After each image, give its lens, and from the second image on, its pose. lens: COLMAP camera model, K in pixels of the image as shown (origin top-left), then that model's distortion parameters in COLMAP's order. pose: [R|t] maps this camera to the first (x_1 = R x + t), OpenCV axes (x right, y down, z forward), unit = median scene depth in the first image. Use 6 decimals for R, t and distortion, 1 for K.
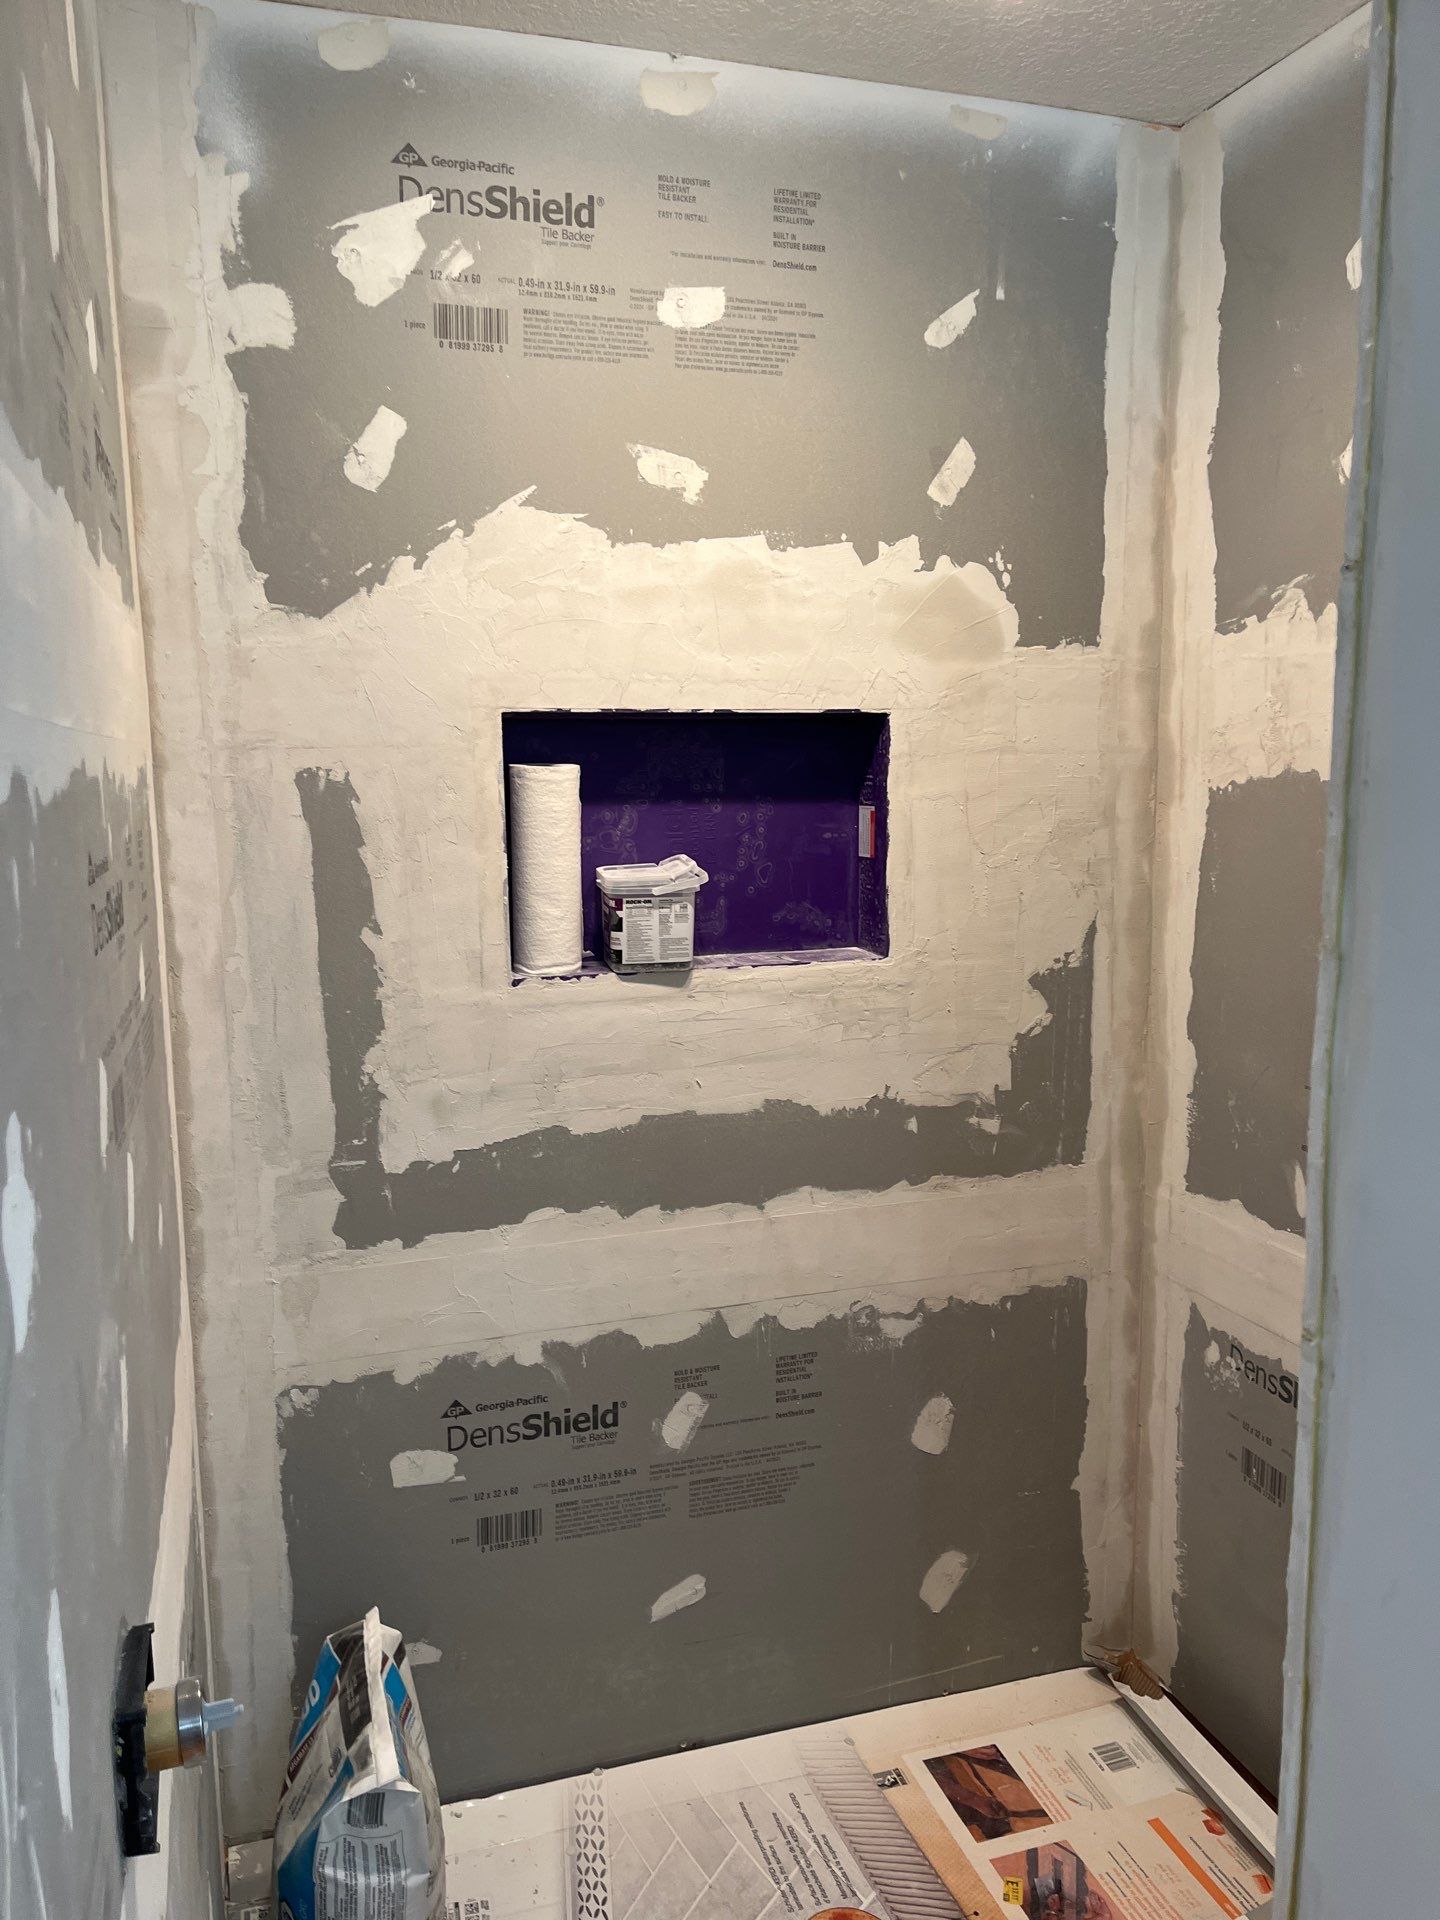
lens RADIAL K [[1456.3, 0, 717.1], [0, 1456.3, 961.0], [0, 0, 1]] dist [0.062291, -0.079001]
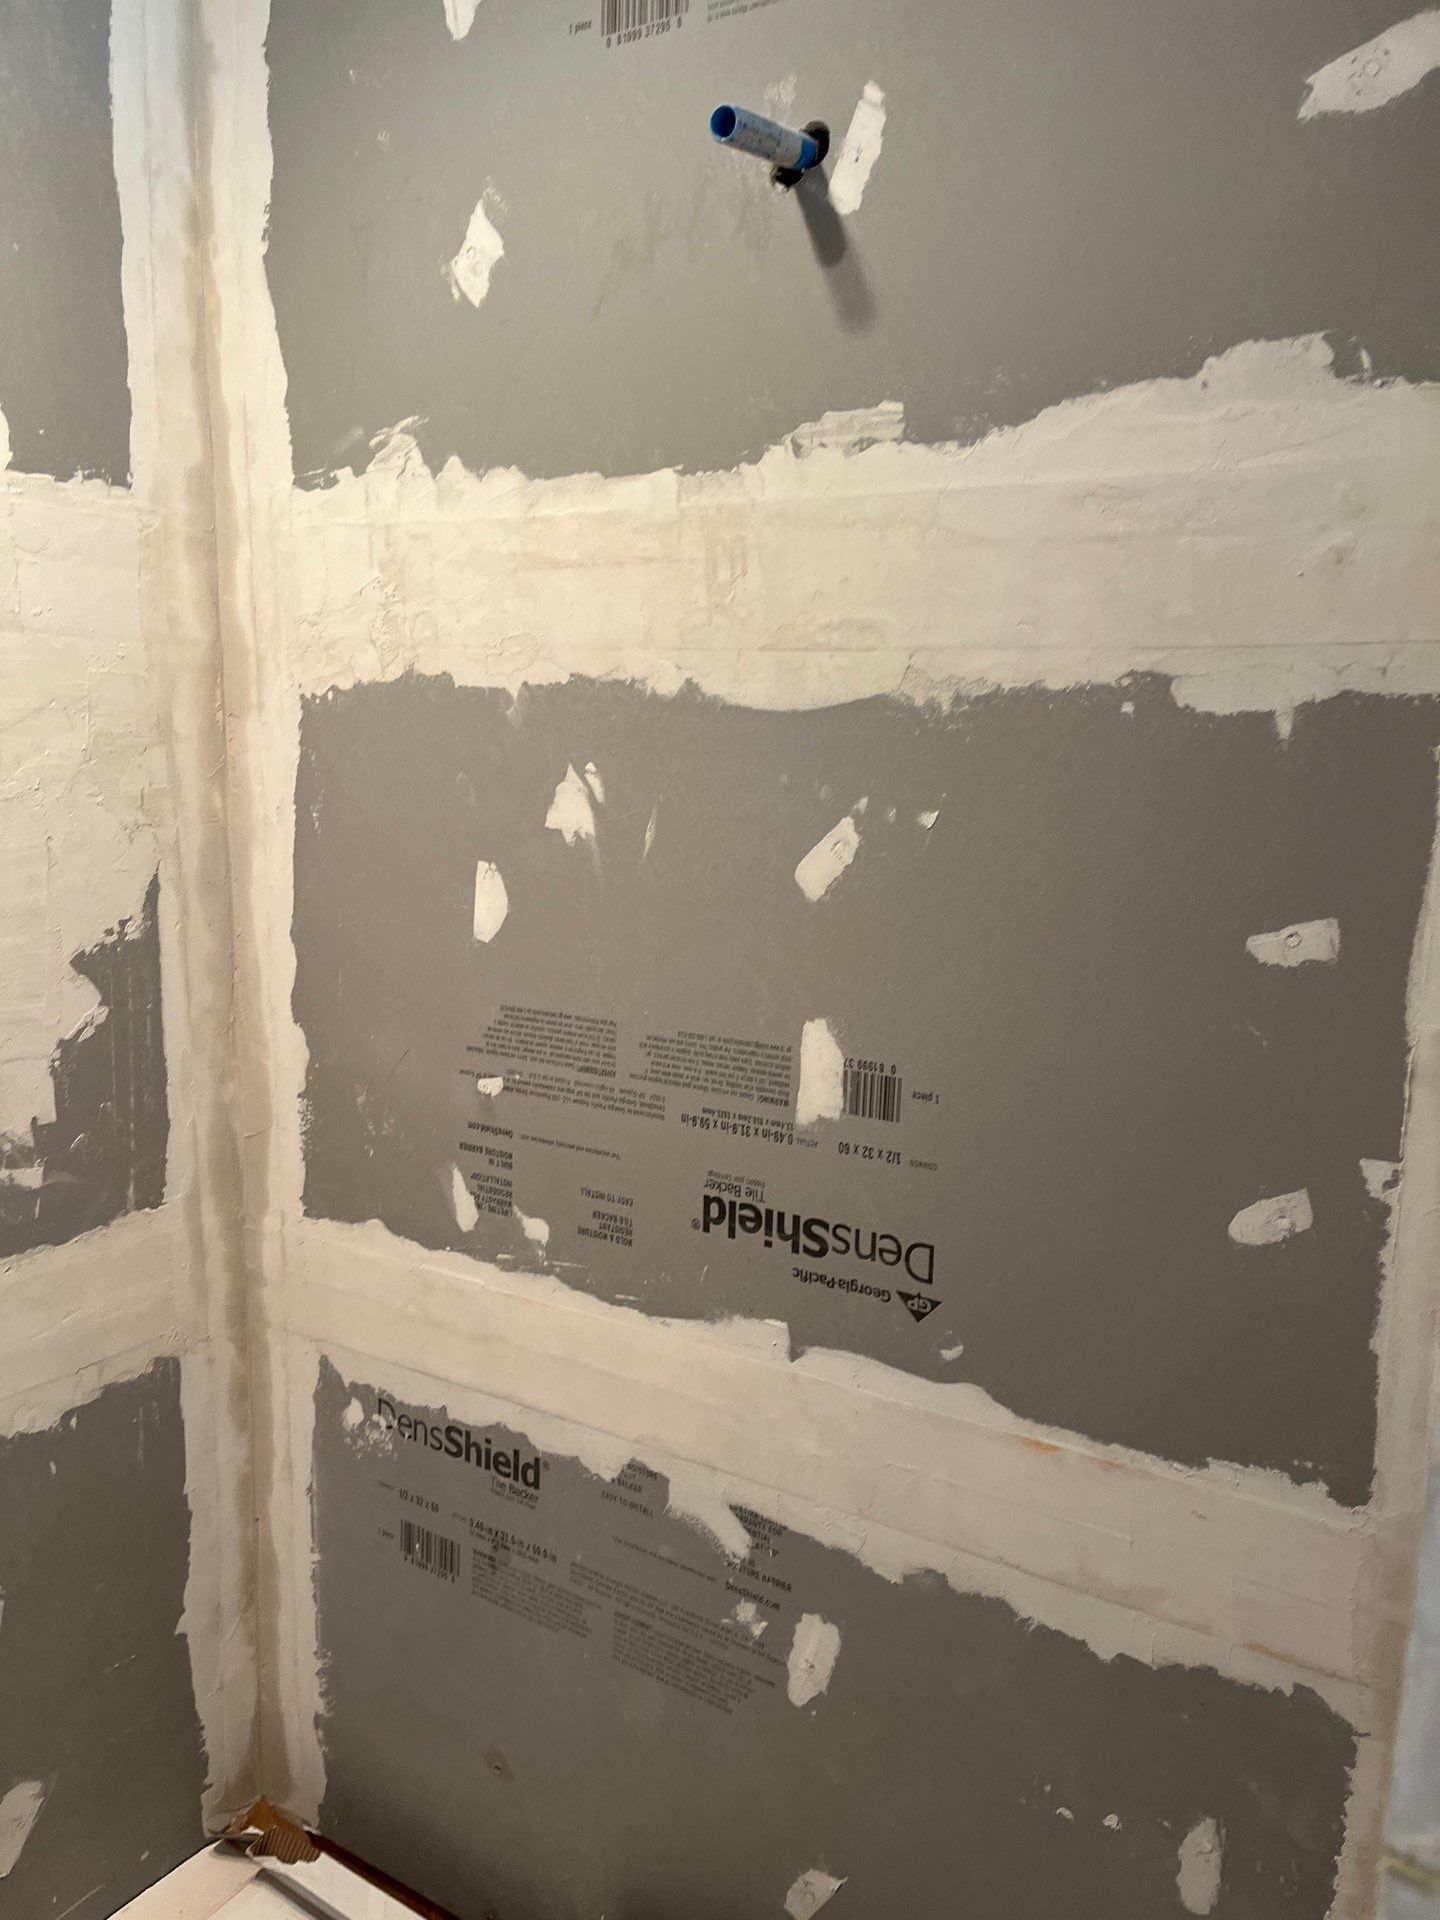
lens RADIAL K [[1456.3, 0, 724.6], [0, 1456.3, 989.9], [0, 0, 1]] dist [0.062291, -0.079001]
pose [[0.769412, -0.084560, 0.633131, 0.008049], [0.053217, 0.996239, 0.068384, -0.005122], [-0.636532, -0.018923, 0.771018, 0.257978]]
